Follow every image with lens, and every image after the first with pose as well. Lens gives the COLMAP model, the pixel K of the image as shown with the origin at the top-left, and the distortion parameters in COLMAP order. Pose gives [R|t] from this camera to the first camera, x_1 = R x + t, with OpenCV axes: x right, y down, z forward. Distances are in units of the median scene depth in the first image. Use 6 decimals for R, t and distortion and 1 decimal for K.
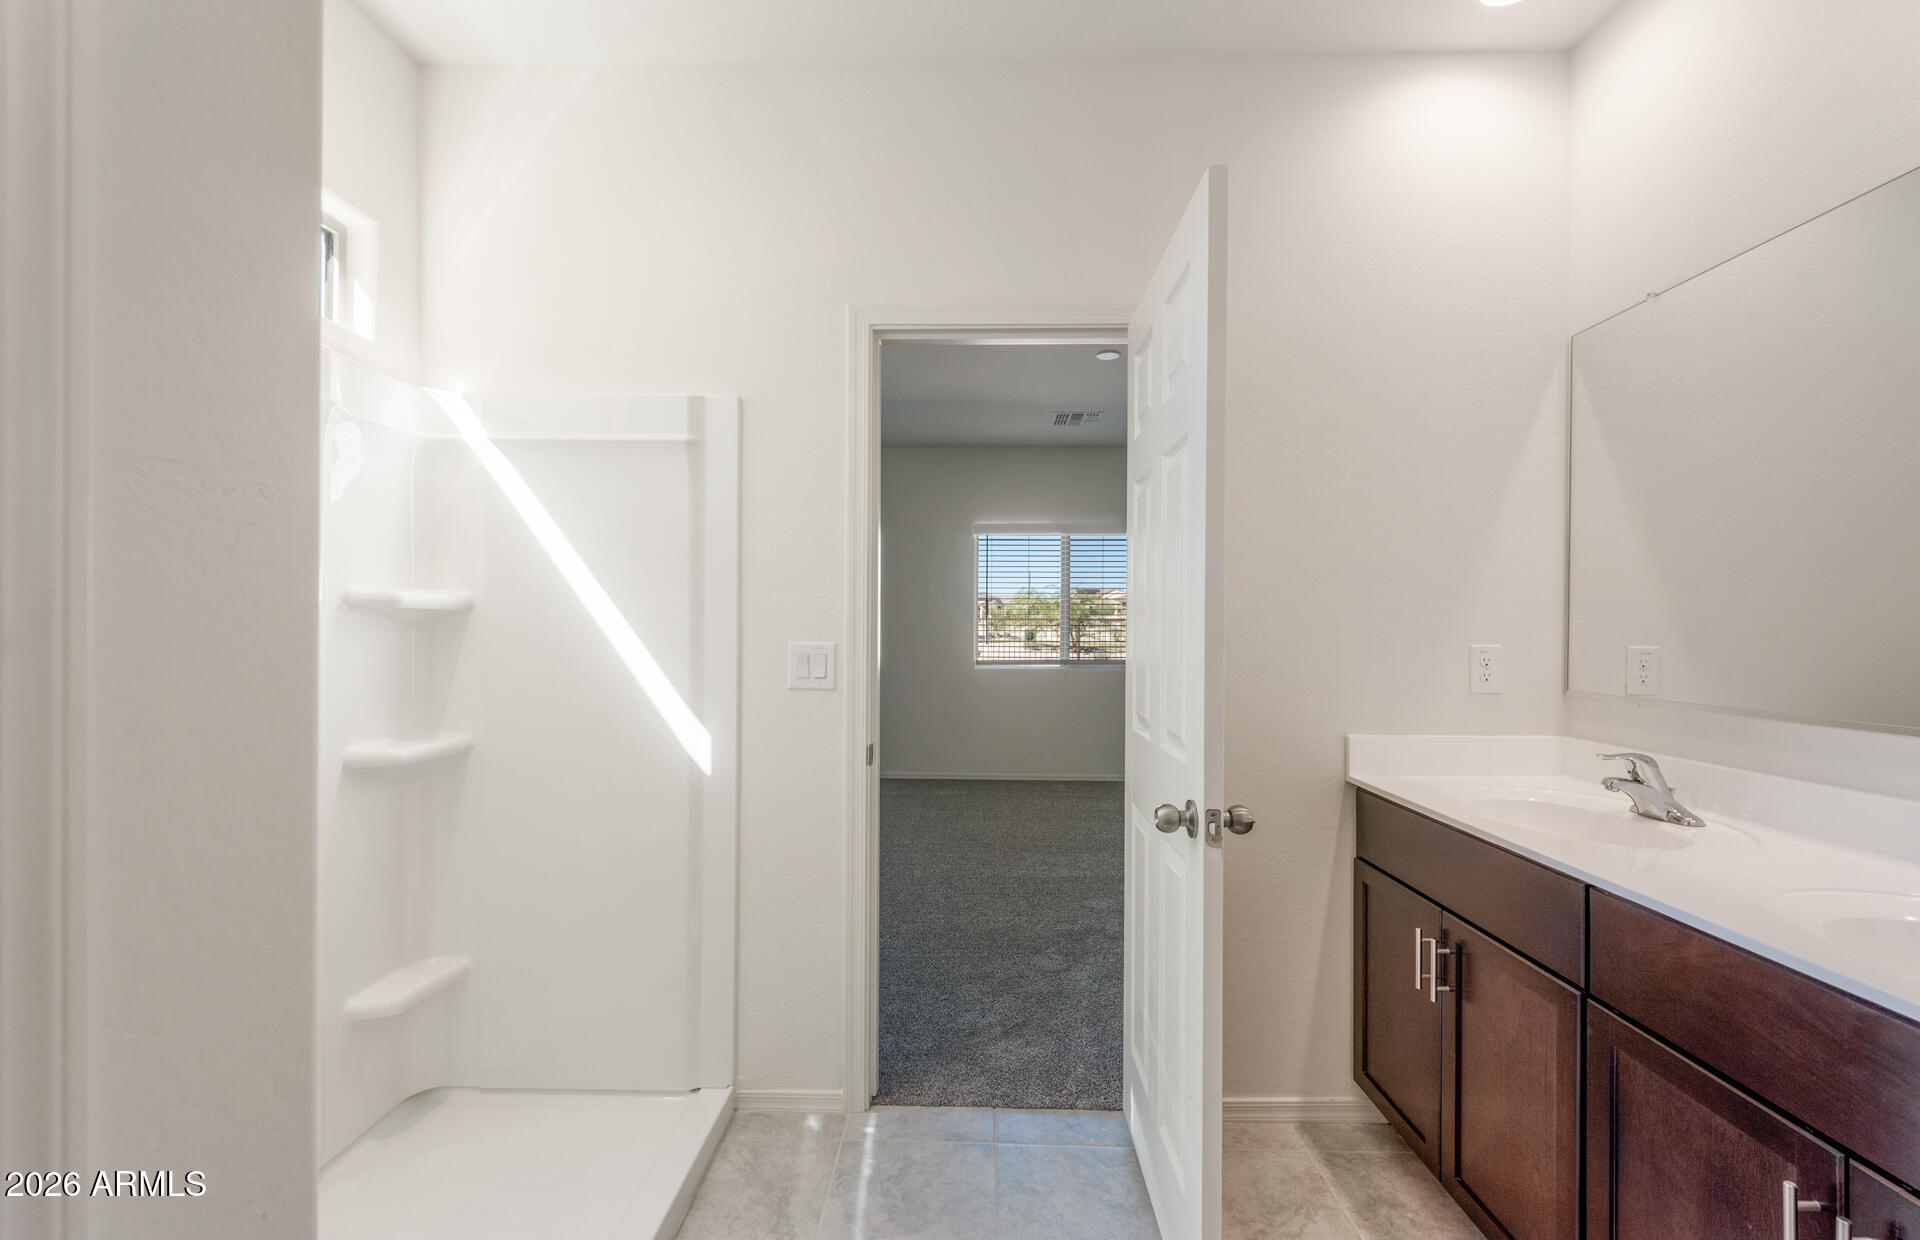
lens RADIAL K [[823.4, 0, 956.5], [0, 823.4, 622.7], [0, 0, 1]] dist [-0.003478, -0.000464]
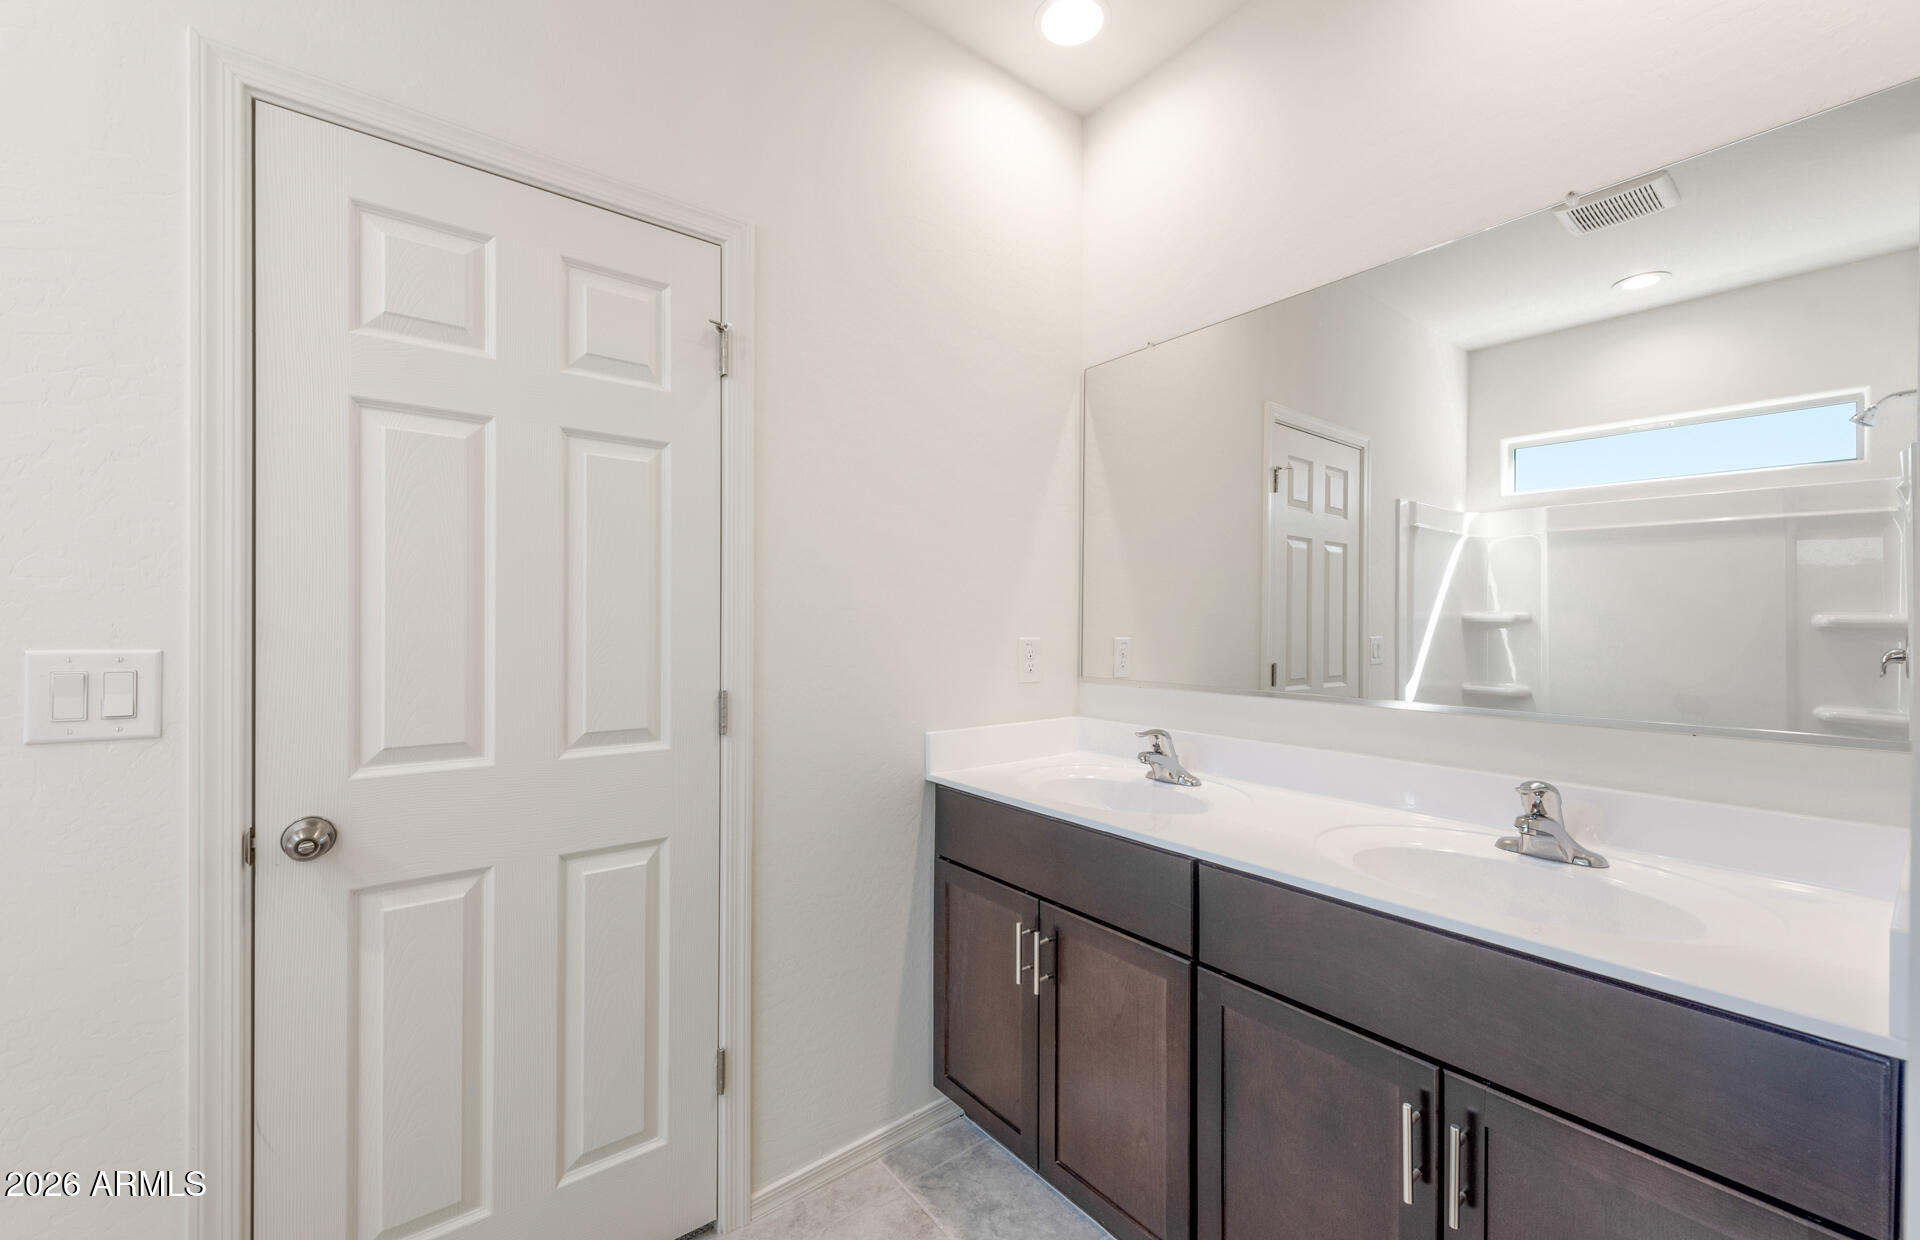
lens RADIAL K [[773.5, 0, 970.3], [0, 773.5, 625.7], [0, 0, 1]] dist [0.012984, -0.000523]
pose [[0.763971, -0.003609, 0.645240, -0.092174], [-0.004099, 0.999937, 0.010446, 0.000366], [-0.645237, -0.010625, 0.763909, 0.326984]]
